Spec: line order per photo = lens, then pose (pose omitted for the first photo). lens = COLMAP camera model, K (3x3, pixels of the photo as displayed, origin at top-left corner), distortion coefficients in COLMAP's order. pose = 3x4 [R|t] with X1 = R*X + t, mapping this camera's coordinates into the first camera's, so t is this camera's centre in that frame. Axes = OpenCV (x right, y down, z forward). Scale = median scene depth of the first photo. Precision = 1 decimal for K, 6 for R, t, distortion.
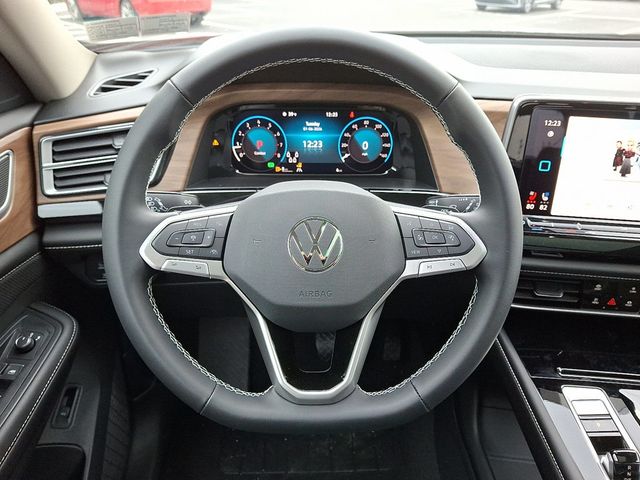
lens RADIAL K [[465.2, 0, 320.0], [0, 465.2, 240.0], [0, 0, 1]] dist [-0.000802, -0.001158]
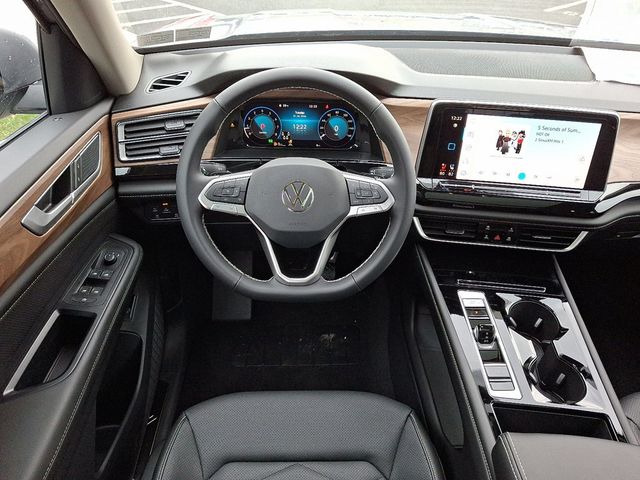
lens RADIAL K [[458.6, 0, 320.0], [0, 458.6, 240.0], [0, 0, 1]] dist [0.070169, -0.000316]
pose [[0.999830, 0.011387, 0.014530, 0.034878], [-0.012739, 0.995238, 0.096637, 0.003653], [-0.013361, -0.096806, 0.995214, -0.526133]]
